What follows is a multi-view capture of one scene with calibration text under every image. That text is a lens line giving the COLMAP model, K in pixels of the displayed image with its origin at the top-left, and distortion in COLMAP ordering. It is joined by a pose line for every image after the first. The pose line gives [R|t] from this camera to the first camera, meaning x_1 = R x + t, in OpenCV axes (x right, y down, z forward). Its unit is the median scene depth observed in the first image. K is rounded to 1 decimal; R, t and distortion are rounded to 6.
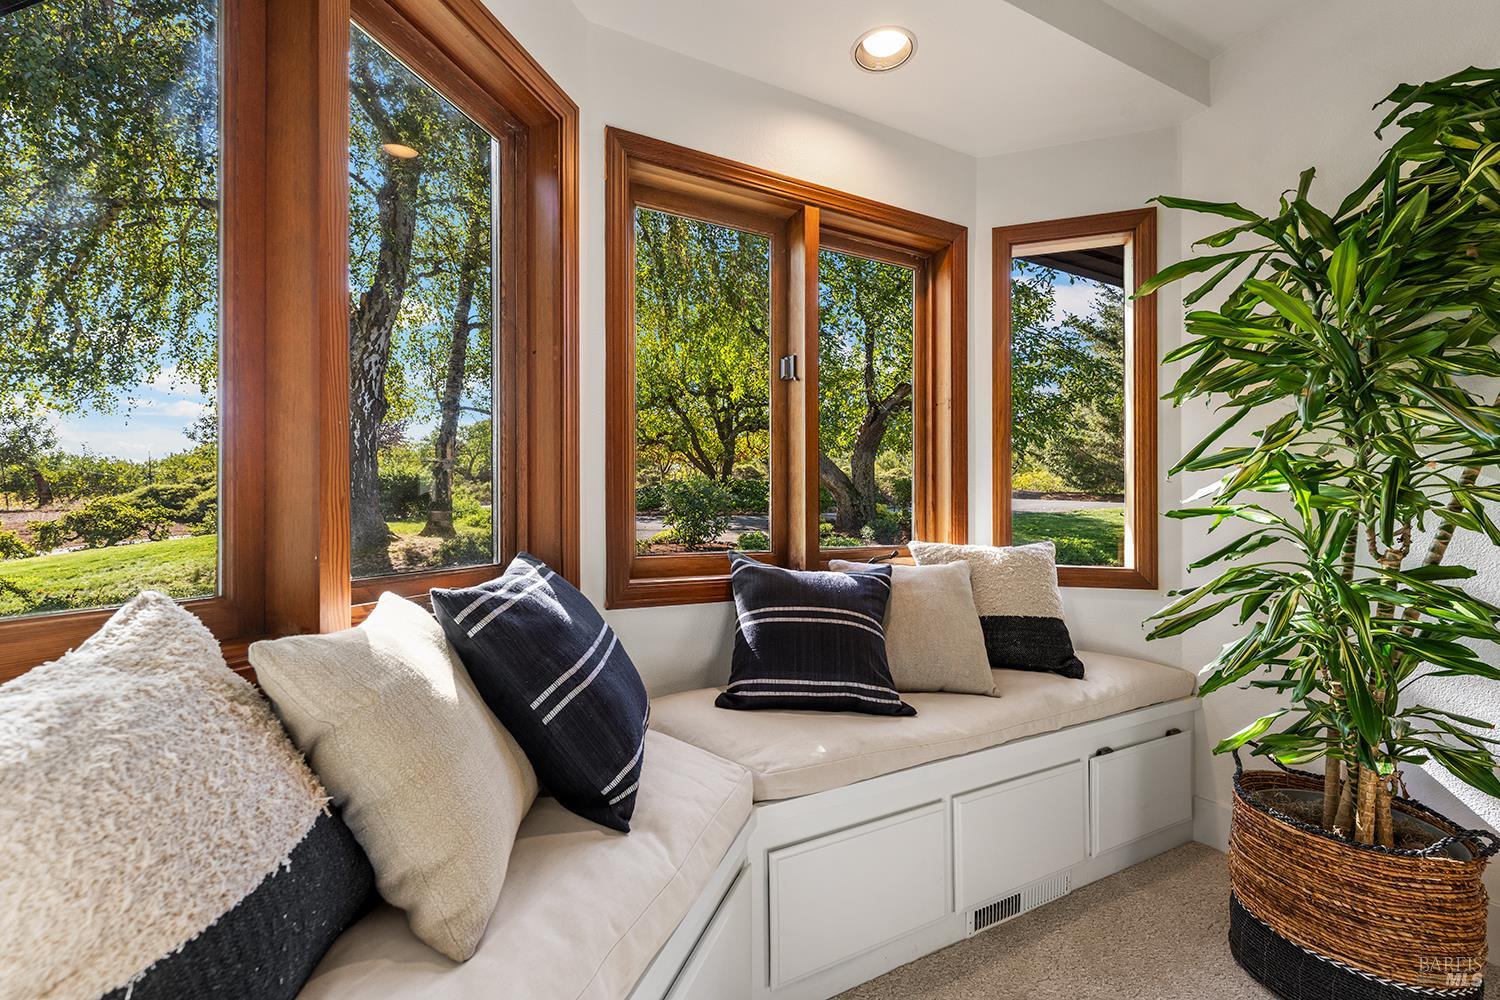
lens RADIAL K [[632.7, 0, 750.0], [0, 632.7, 507.8], [0, 0, 1]] dist [-0.004576, 0.000073]
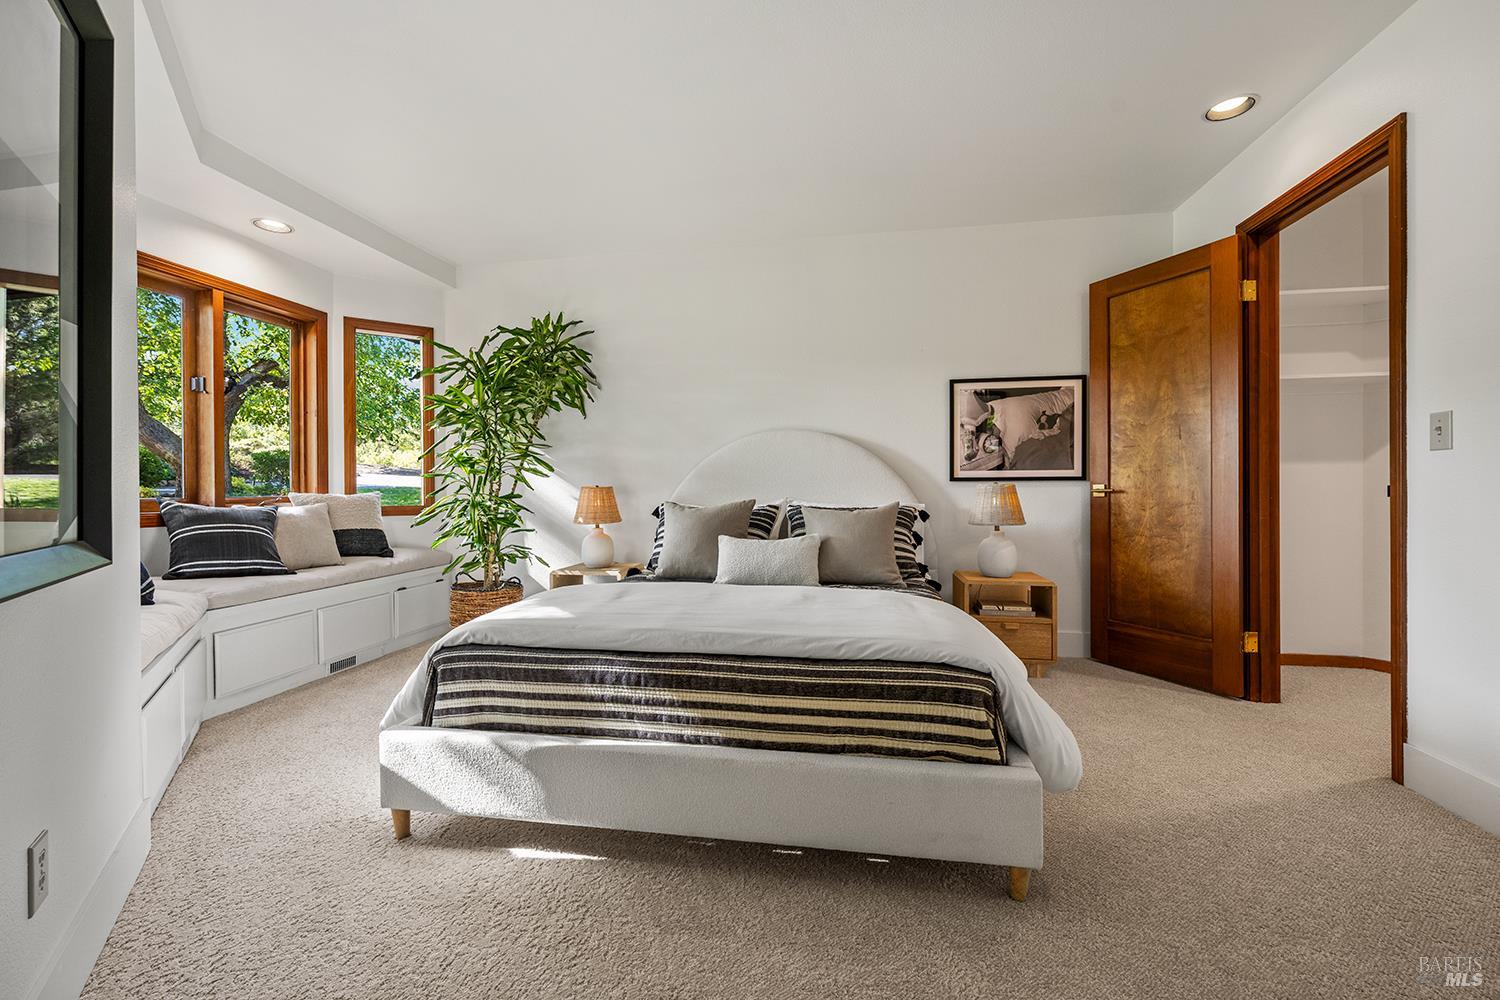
lens RADIAL K [[613.5, 0, 748.7], [0, 613.5, 491.1], [0, 0, 1]] dist [-0.001669, -0.000065]
pose [[0.609744, -0.003854, 0.792589, -0.336280], [-0.002635, 0.999973, 0.006890, 0.037199], [-0.792594, -0.006289, 0.609717, -1.106523]]
